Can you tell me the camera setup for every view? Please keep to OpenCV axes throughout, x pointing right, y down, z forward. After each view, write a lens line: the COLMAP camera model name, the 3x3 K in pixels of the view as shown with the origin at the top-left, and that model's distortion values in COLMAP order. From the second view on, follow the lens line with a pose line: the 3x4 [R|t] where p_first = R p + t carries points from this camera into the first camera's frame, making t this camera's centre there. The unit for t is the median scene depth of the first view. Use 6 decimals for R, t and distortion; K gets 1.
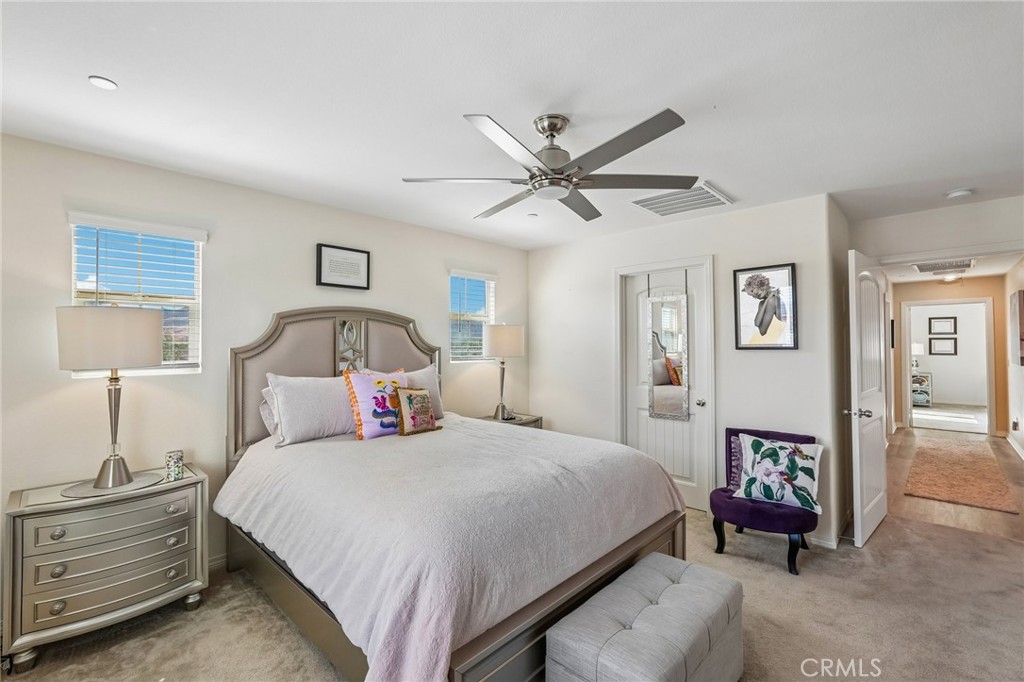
lens RADIAL K [[444.4, 0, 509.1], [0, 444.4, 338.7], [0, 0, 1]] dist [-0.012709, 0.004712]
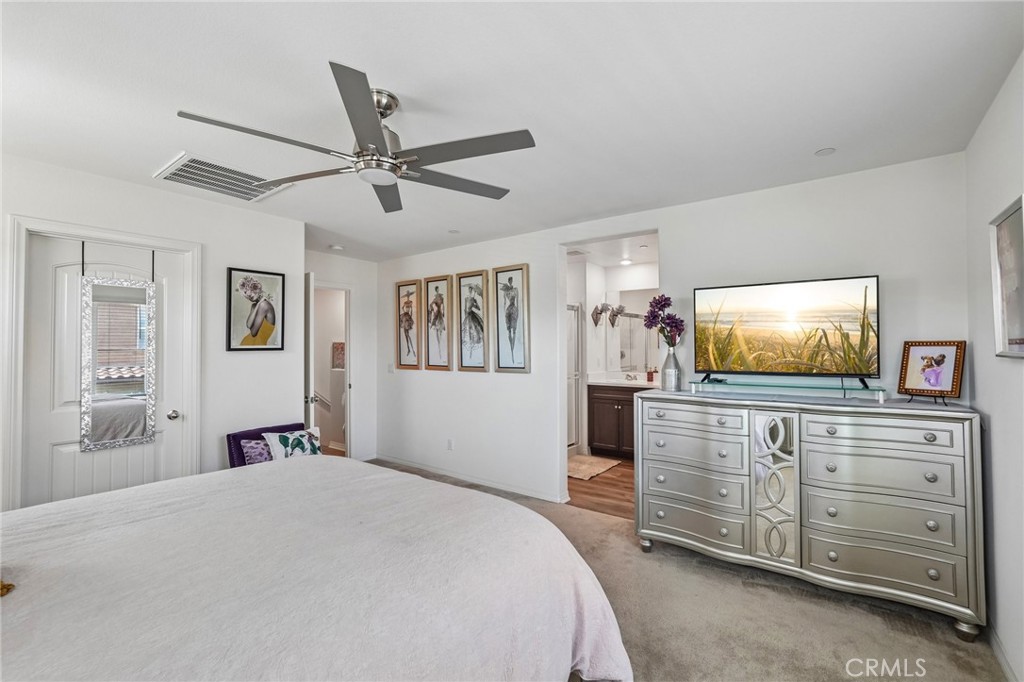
lens RADIAL K [[444.4, 0, 514.2], [0, 444.4, 340.8], [0, 0, 1]] dist [-0.012709, 0.004712]
pose [[-0.117966, 0.015813, 0.992892, -0.520683], [-0.014090, 0.999746, -0.017596, 0.010981], [-0.992918, -0.016065, -0.117713, 0.518888]]
